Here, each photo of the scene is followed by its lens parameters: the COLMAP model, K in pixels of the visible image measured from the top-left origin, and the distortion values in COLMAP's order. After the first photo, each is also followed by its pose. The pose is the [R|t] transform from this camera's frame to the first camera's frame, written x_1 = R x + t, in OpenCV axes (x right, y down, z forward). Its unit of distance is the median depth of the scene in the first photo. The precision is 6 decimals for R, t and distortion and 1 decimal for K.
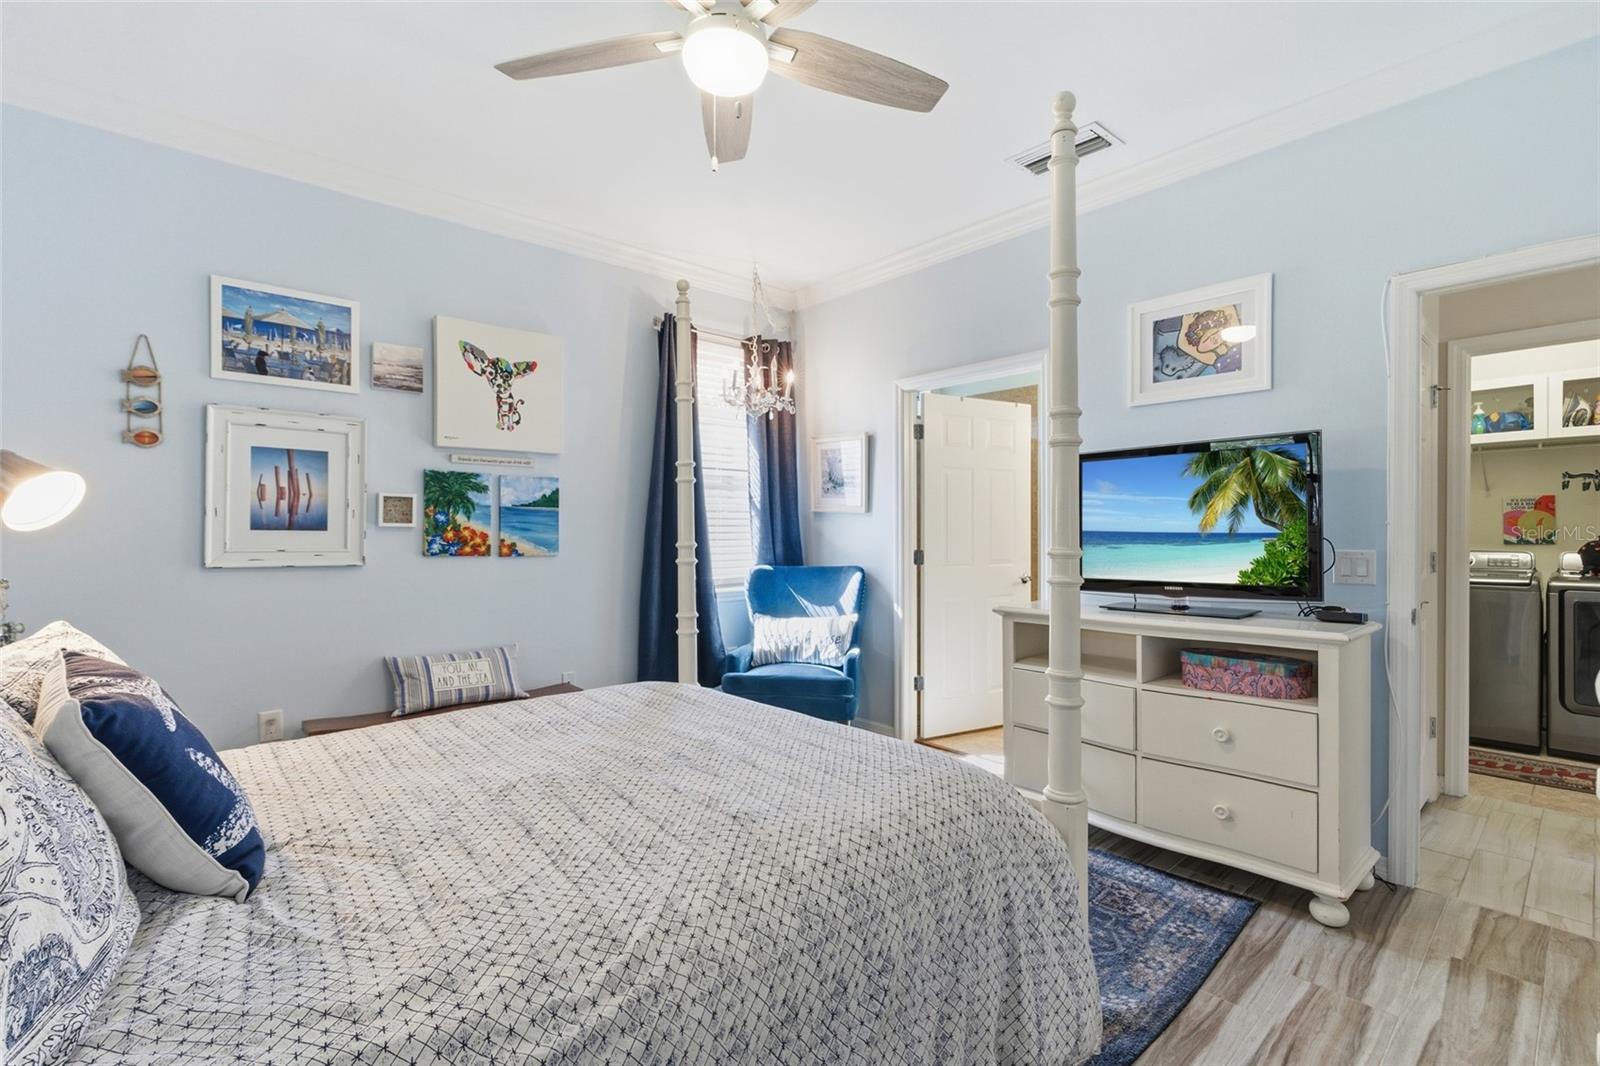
lens RADIAL K [[745.6, 0, 797.5], [0, 745.6, 533.1], [0, 0, 1]] dist [-0.002348, 0.000326]
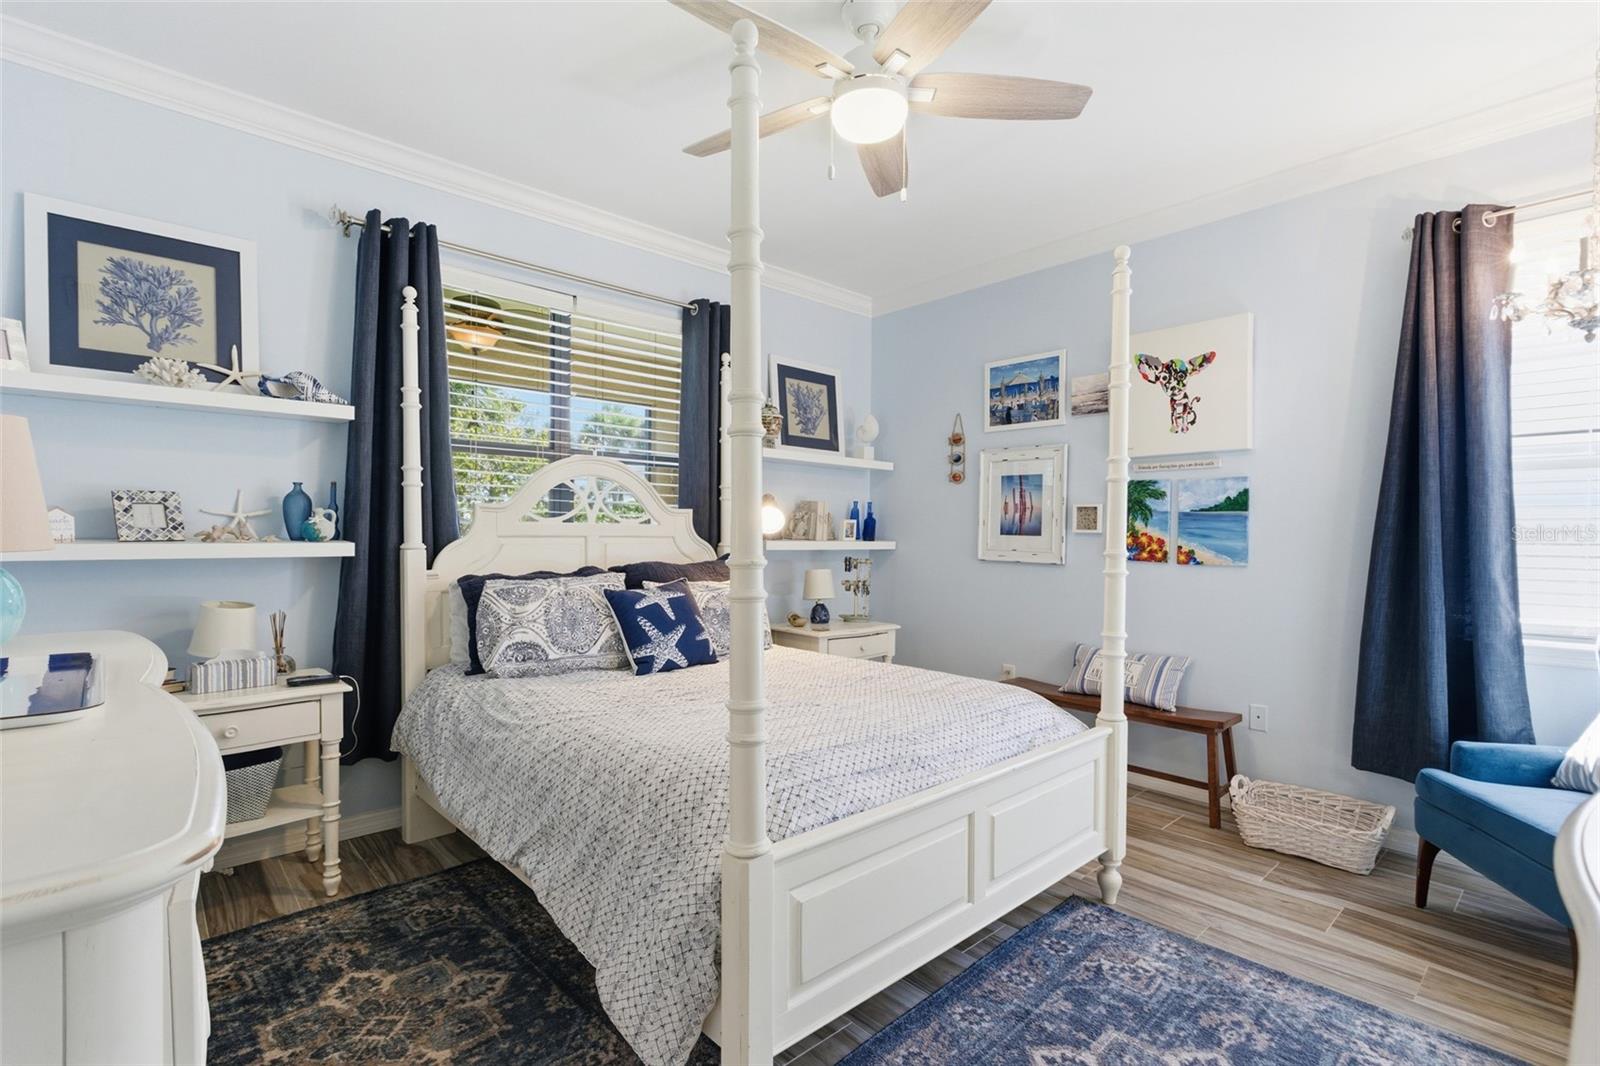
lens RADIAL K [[745.6, 0, 792.7], [0, 745.6, 537.2], [0, 0, 1]] dist [-0.002348, 0.000326]
pose [[-0.011431, 0.010777, -0.999877, 0.644438], [-0.006042, 0.999923, 0.010846, -0.011920], [0.999916, 0.006166, -0.011365, 0.570934]]
